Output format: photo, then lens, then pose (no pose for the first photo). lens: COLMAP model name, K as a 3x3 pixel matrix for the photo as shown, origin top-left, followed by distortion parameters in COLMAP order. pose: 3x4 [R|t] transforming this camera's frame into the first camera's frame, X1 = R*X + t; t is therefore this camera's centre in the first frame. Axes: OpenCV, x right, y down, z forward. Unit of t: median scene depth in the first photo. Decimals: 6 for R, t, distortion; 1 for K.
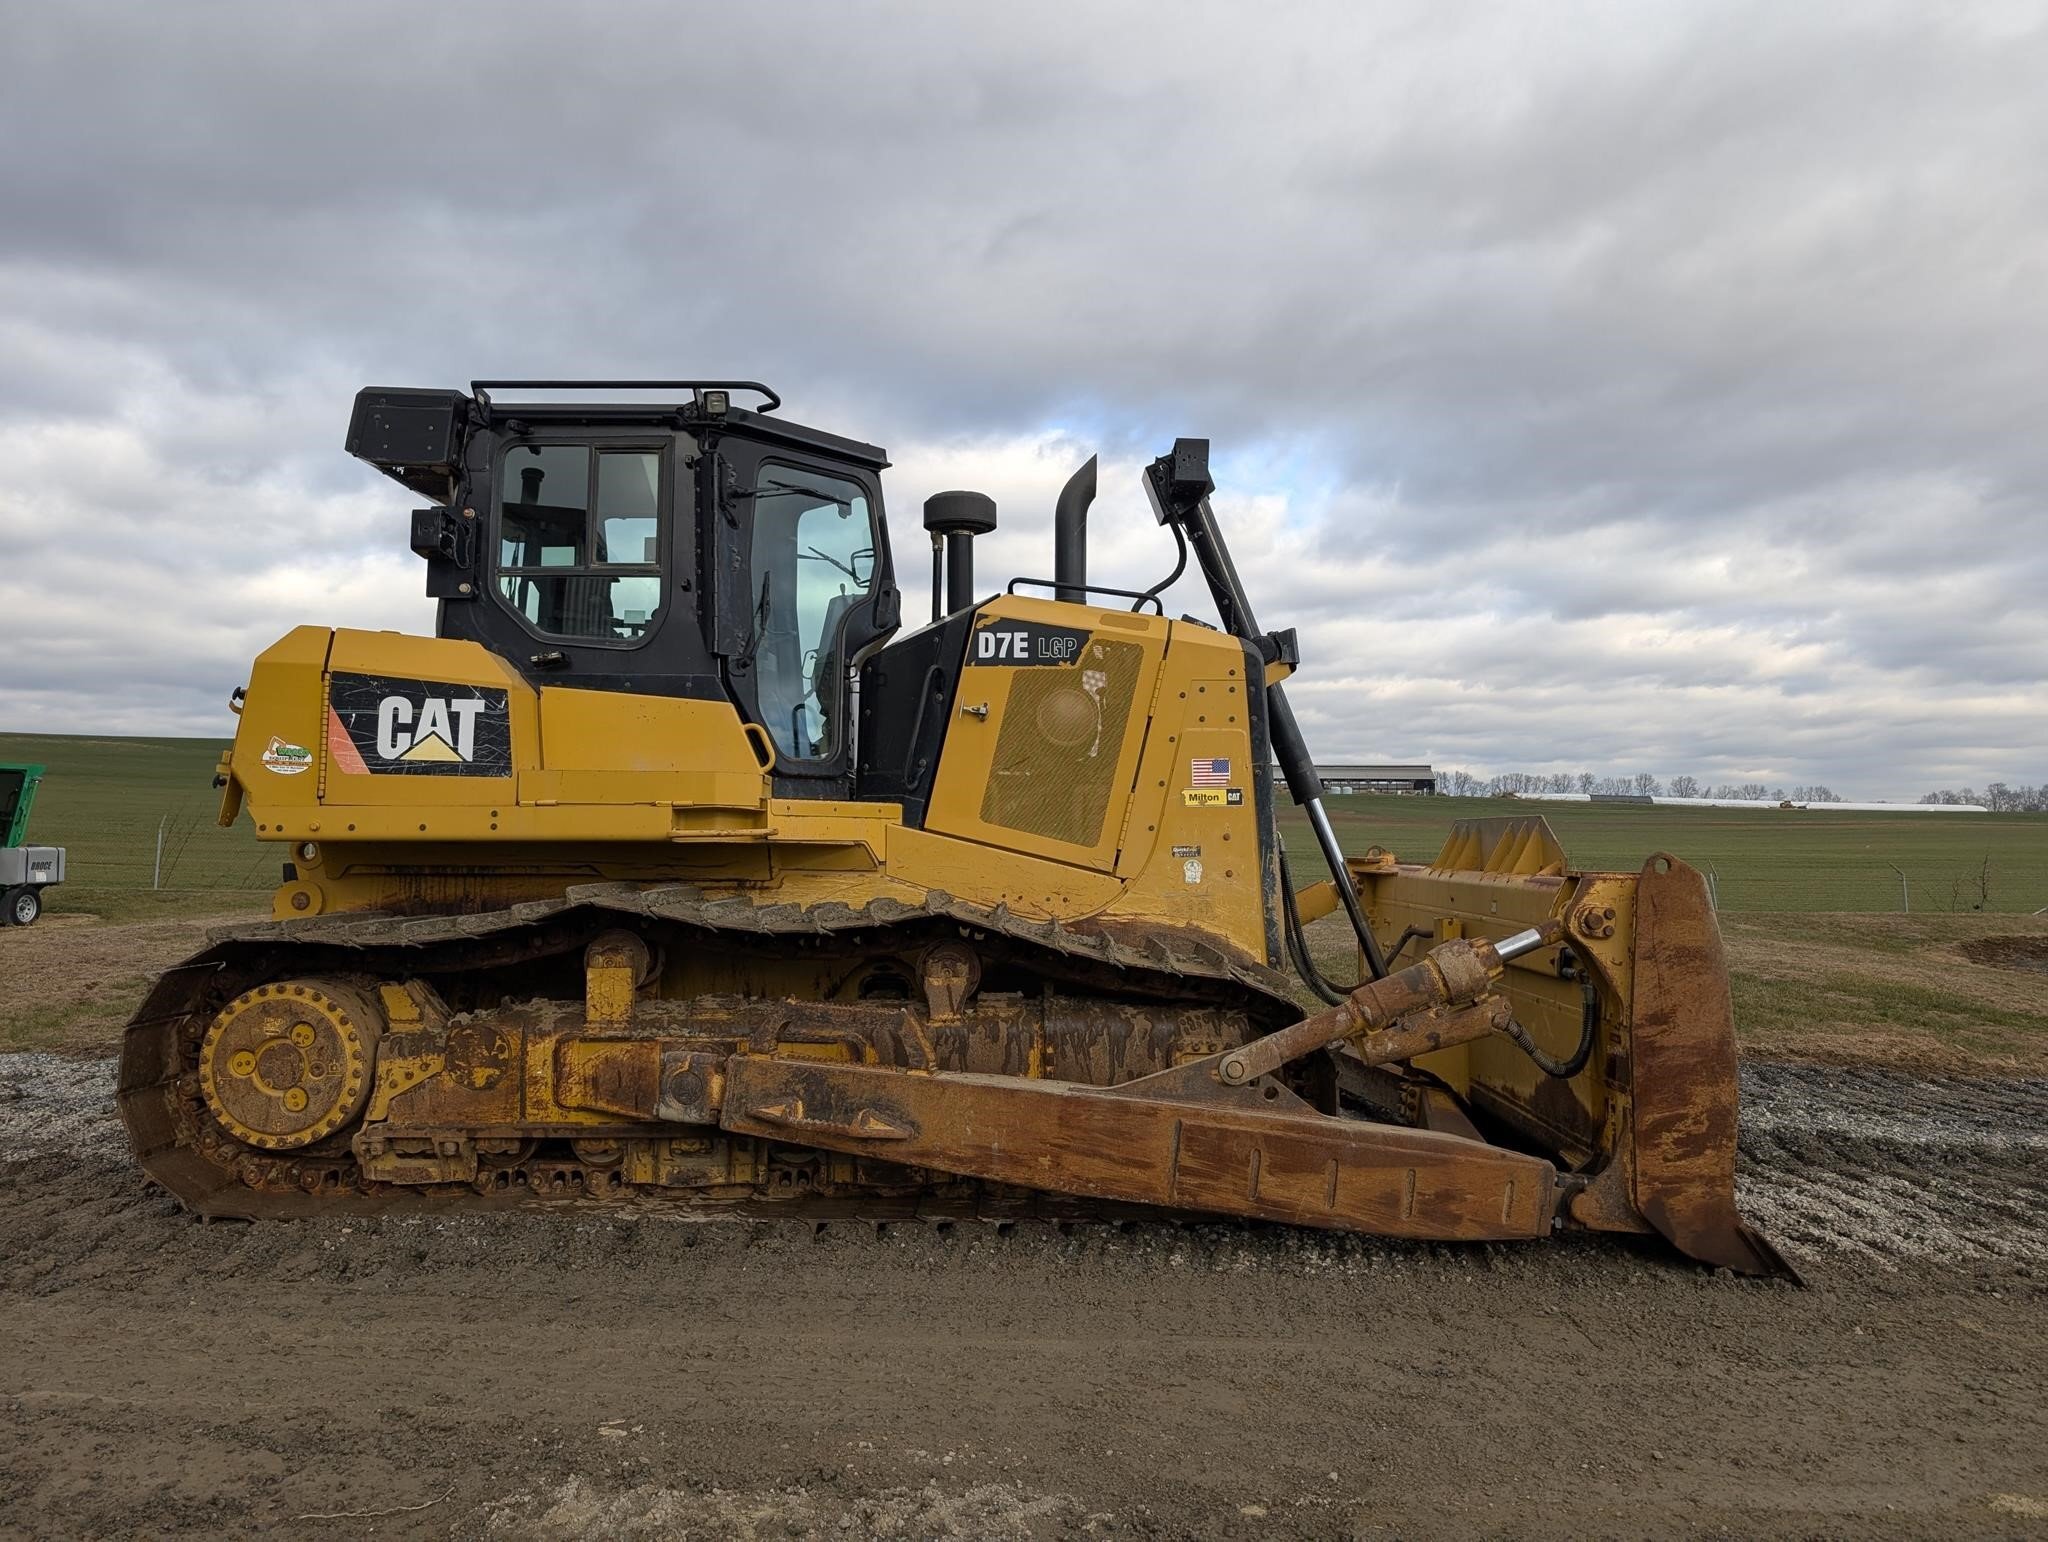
lens RADIAL K [[1488.4, 0, 1004.5], [0, 1488.4, 708.3], [0, 0, 1]] dist [0.055667, -0.090420]
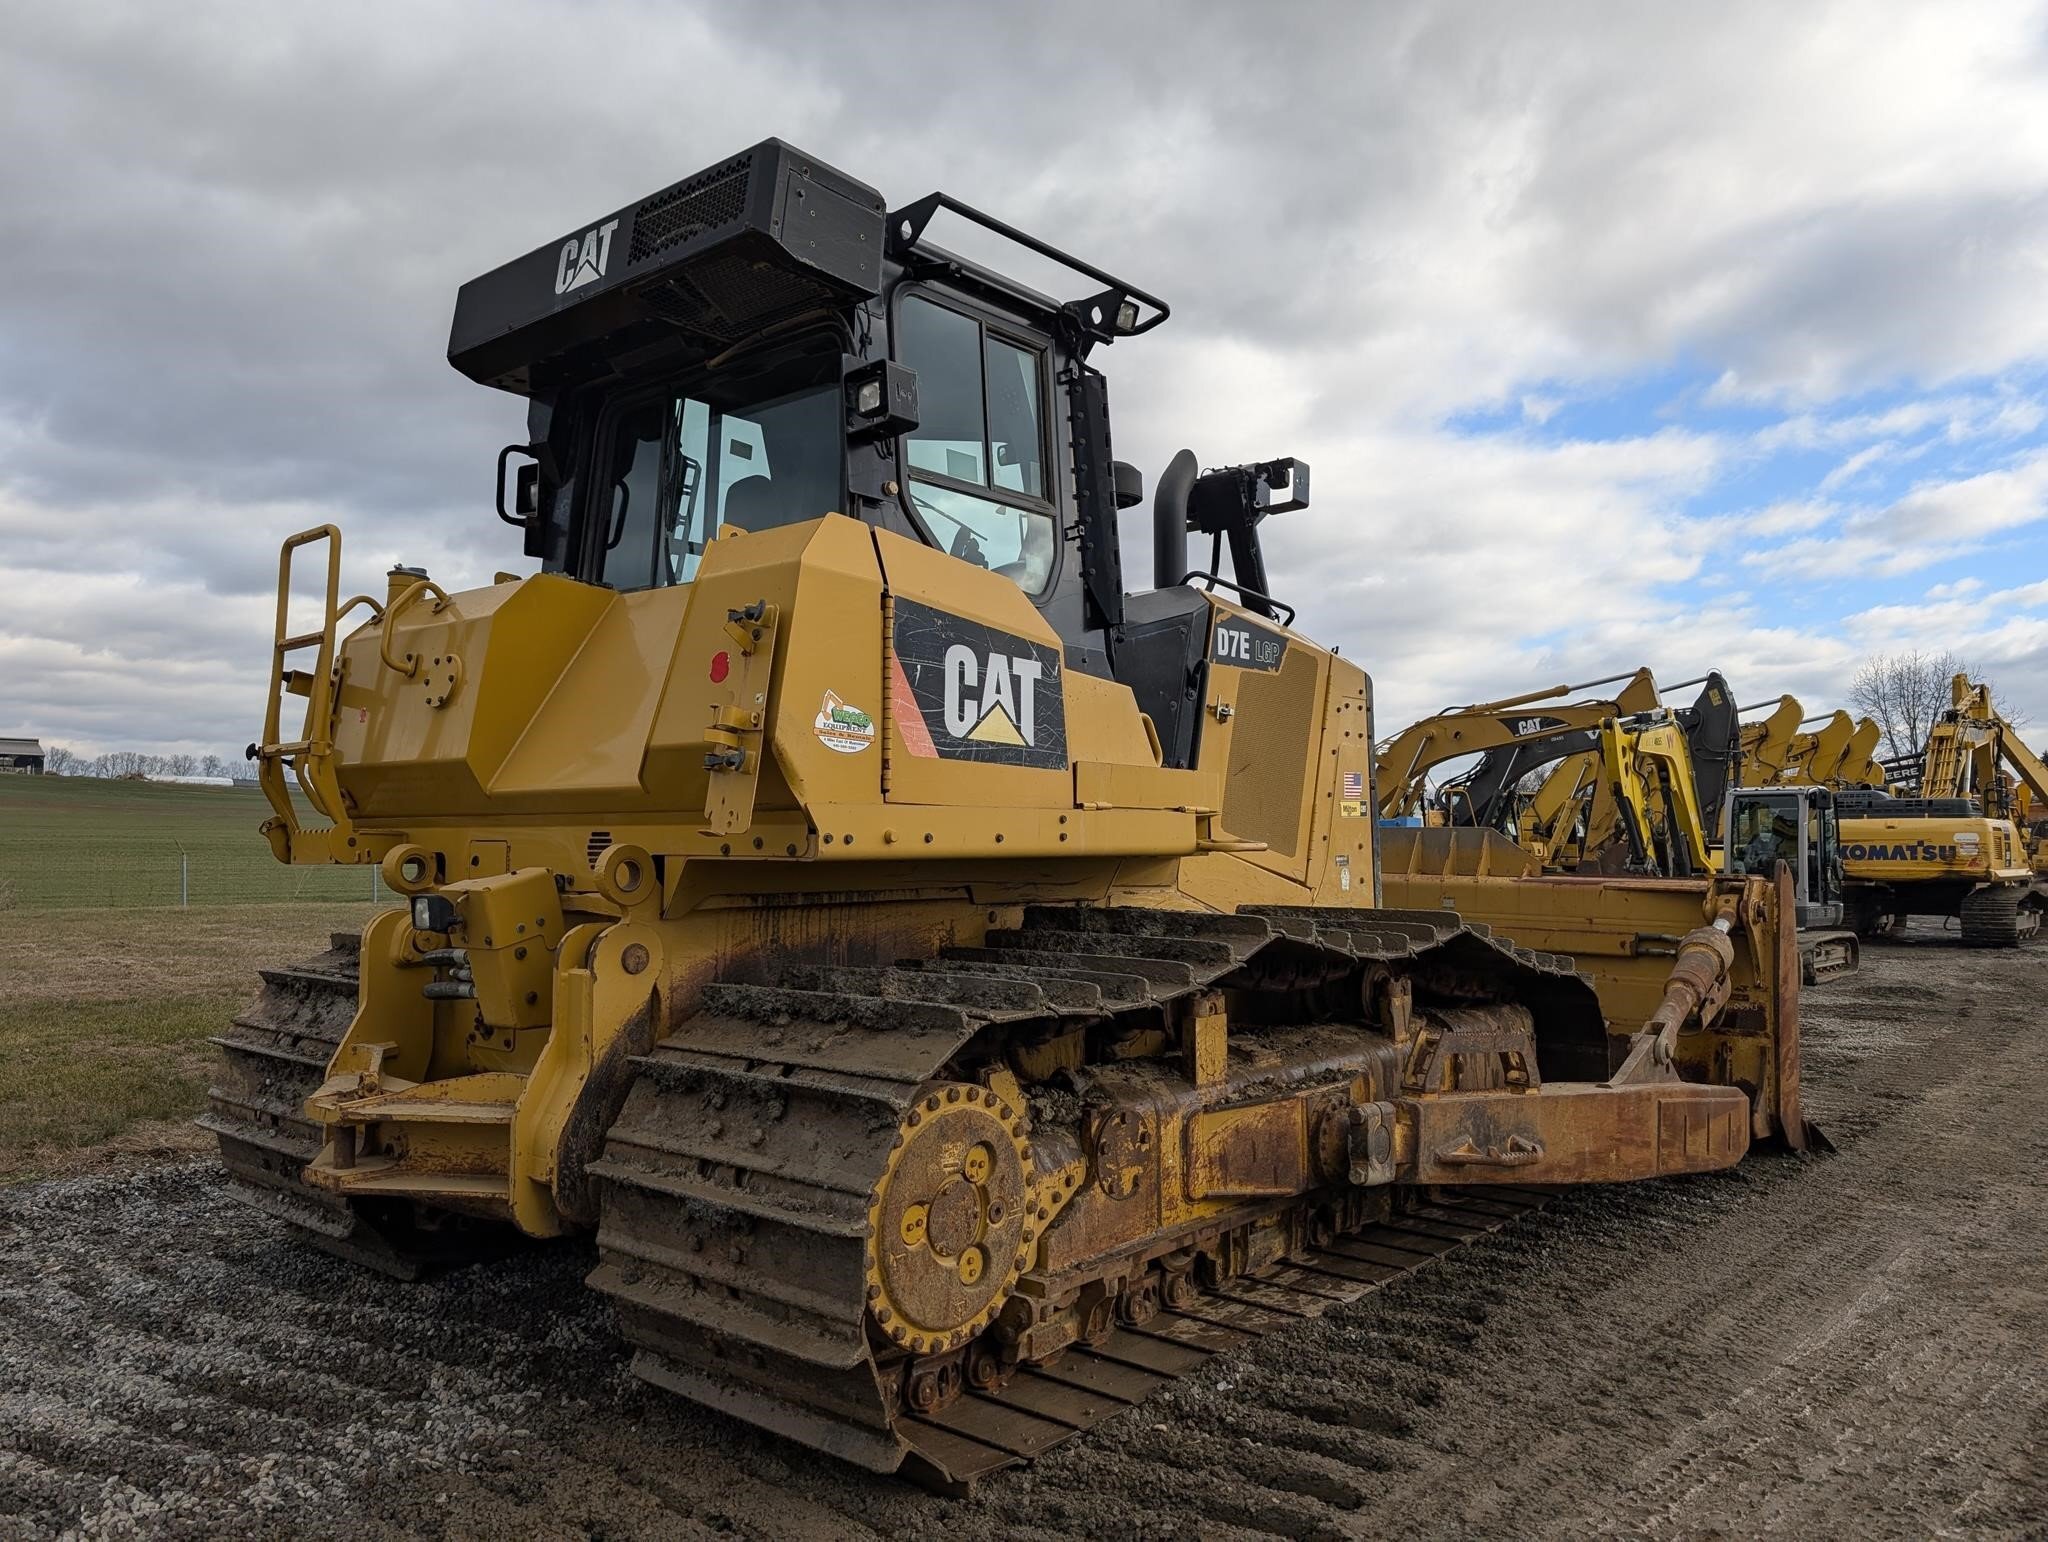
lens RADIAL K [[1488.4, 0, 1004.5], [0, 1488.4, 708.3], [0, 0, 1]] dist [0.055667, -0.090420]
pose [[0.641018, 0.064811, 0.764784, -0.904978], [-0.071964, 0.997114, -0.024182, 0.035421], [-0.764145, -0.039536, 0.643832, 0.548685]]
